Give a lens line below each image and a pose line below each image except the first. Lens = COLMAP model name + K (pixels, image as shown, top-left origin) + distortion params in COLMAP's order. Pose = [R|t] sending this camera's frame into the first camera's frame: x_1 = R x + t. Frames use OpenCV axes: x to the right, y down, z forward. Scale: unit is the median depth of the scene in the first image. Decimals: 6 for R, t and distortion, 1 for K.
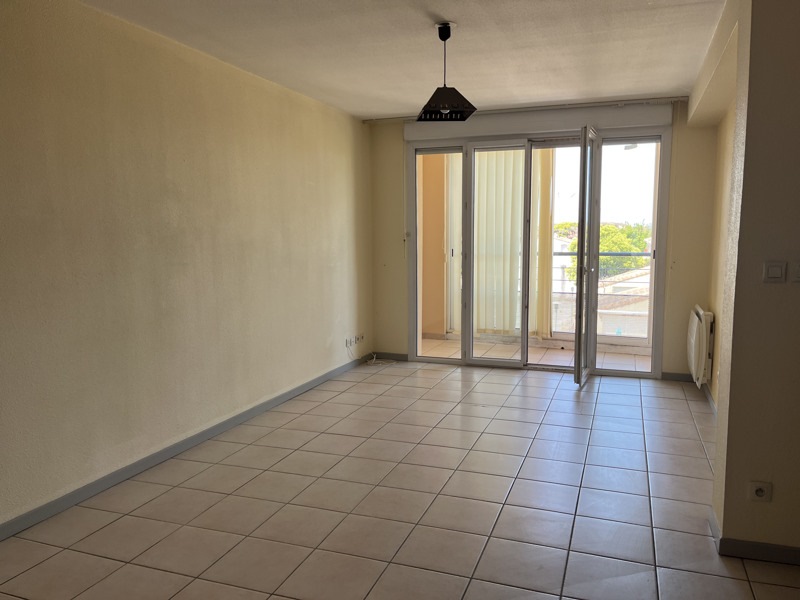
lens RADIAL K [[605.7, 0, 402.5], [0, 605.7, 302.3], [0, 0, 1]] dist [0.030017, -0.002052]
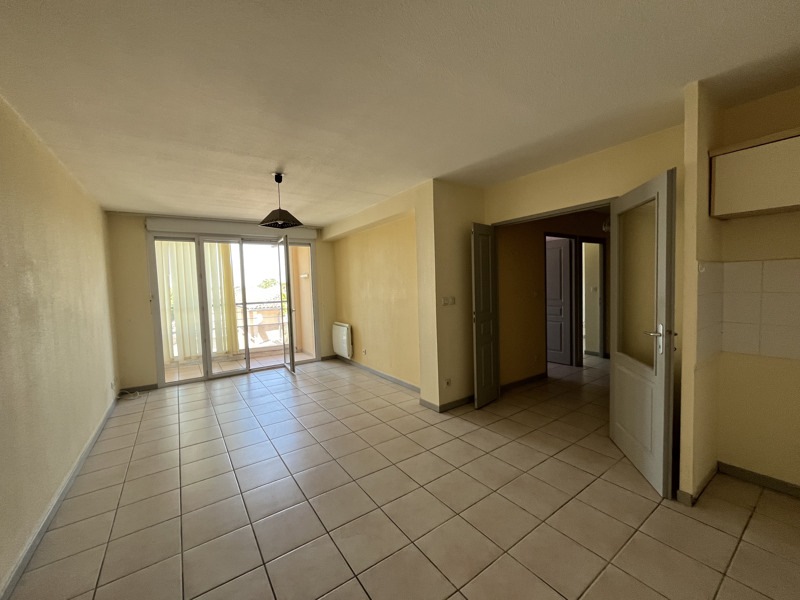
lens RADIAL K [[322.4, 0, 399.5], [0, 322.4, 297.5], [0, 0, 1]] dist [-0.001318, -0.000083]
pose [[0.578062, -0.048449, 0.814553, -0.276399], [0.122994, 0.992004, -0.028282, -0.020771], [-0.806670, 0.116534, 0.579399, 0.125919]]
